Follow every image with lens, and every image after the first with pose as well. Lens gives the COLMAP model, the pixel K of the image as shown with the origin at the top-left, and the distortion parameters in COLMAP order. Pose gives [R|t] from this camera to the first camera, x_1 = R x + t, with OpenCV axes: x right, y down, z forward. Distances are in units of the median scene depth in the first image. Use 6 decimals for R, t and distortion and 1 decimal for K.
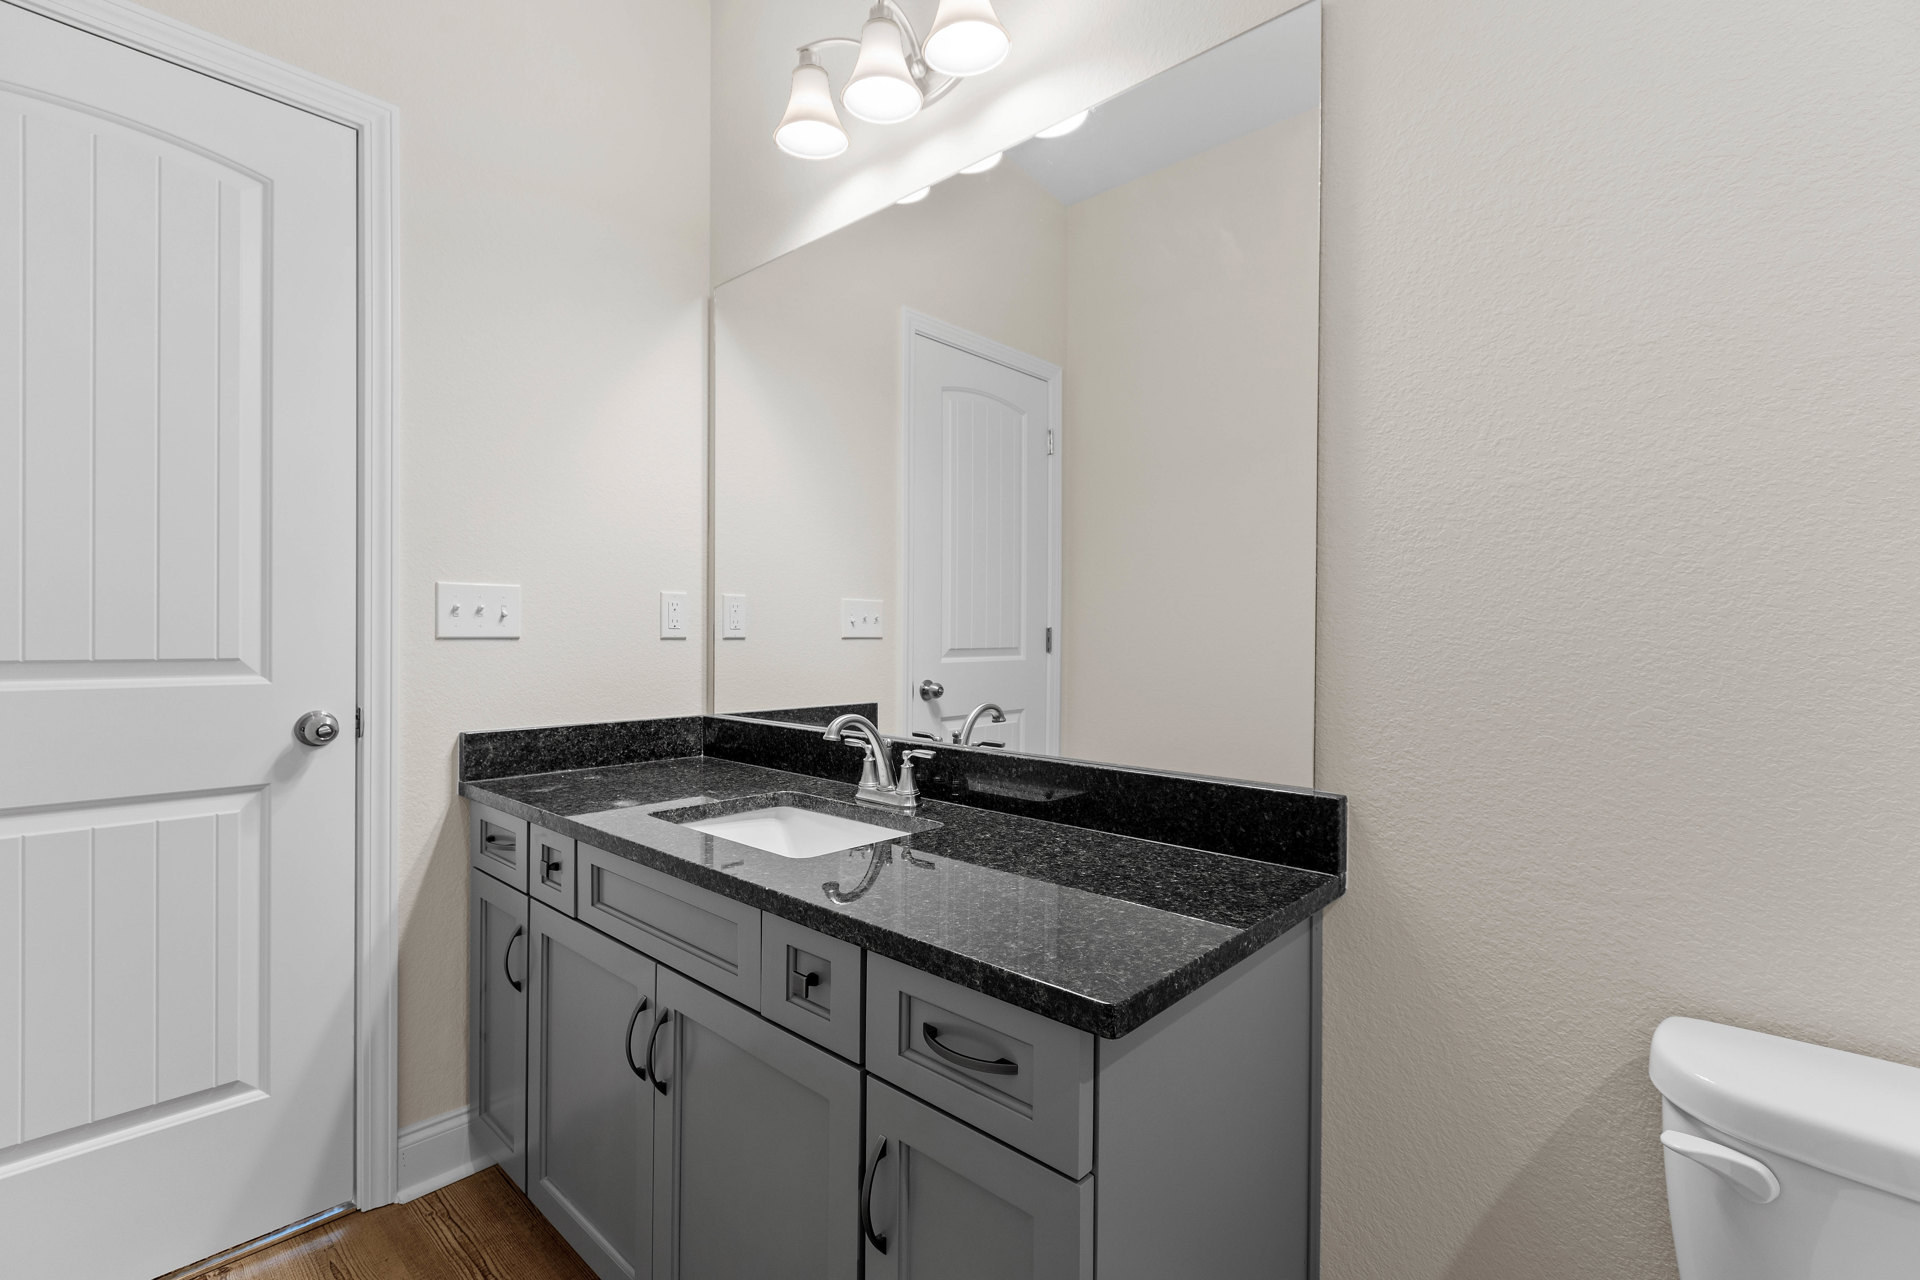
lens RADIAL K [[884.2, 0, 954.2], [0, 884.2, 632.5], [0, 0, 1]] dist [0.001954, -0.000731]
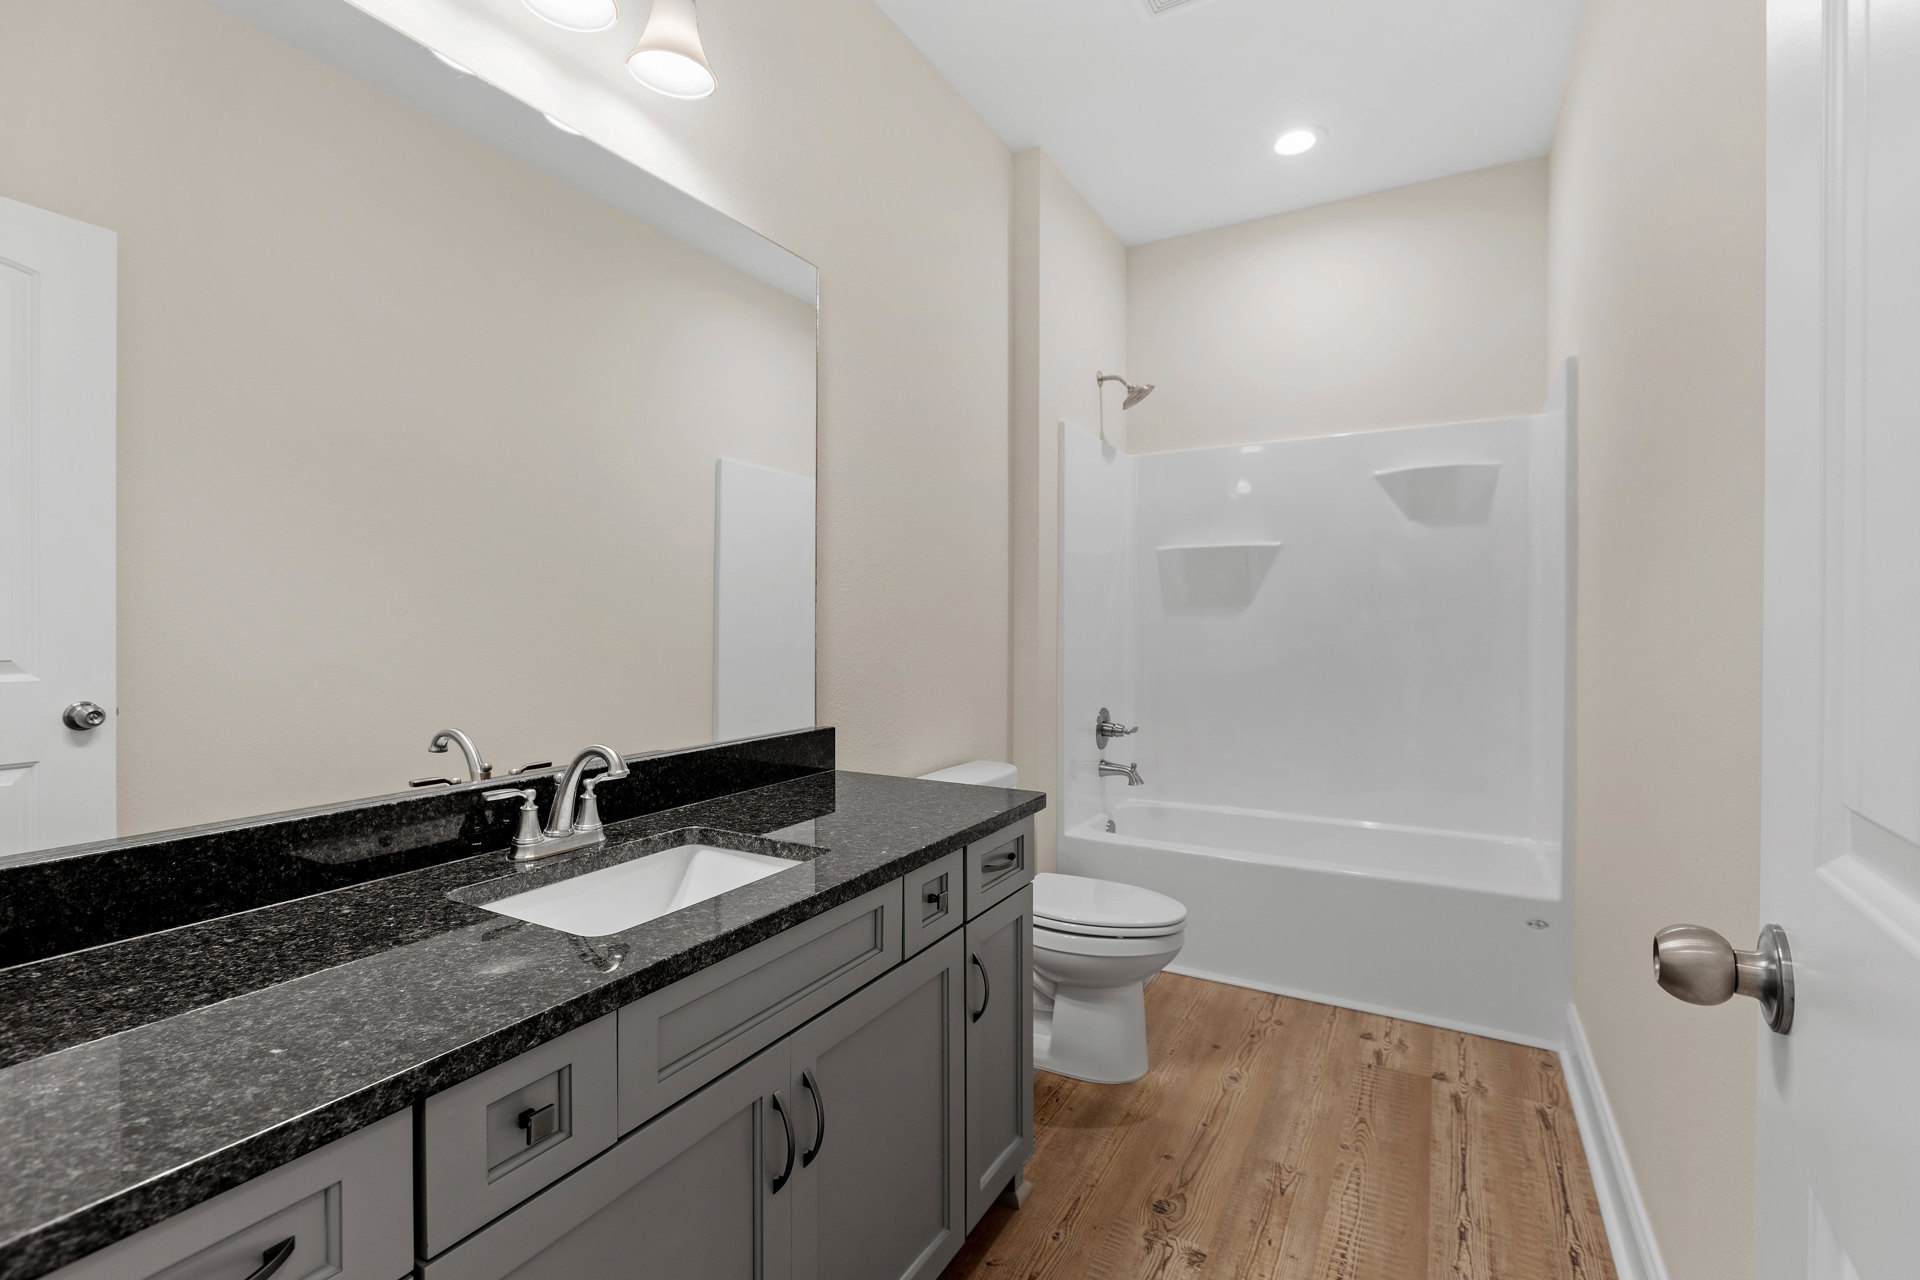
lens RADIAL K [[850.9, 0, 960.7], [0, 850.9, 628.4], [0, 0, 1]] dist [0.000350, 0.000152]
pose [[-0.243246, -0.010839, 0.969904, -1.234965], [0.000660, 0.999935, 0.011340, -0.031276], [-0.969964, 0.003399, -0.243223, 1.099372]]
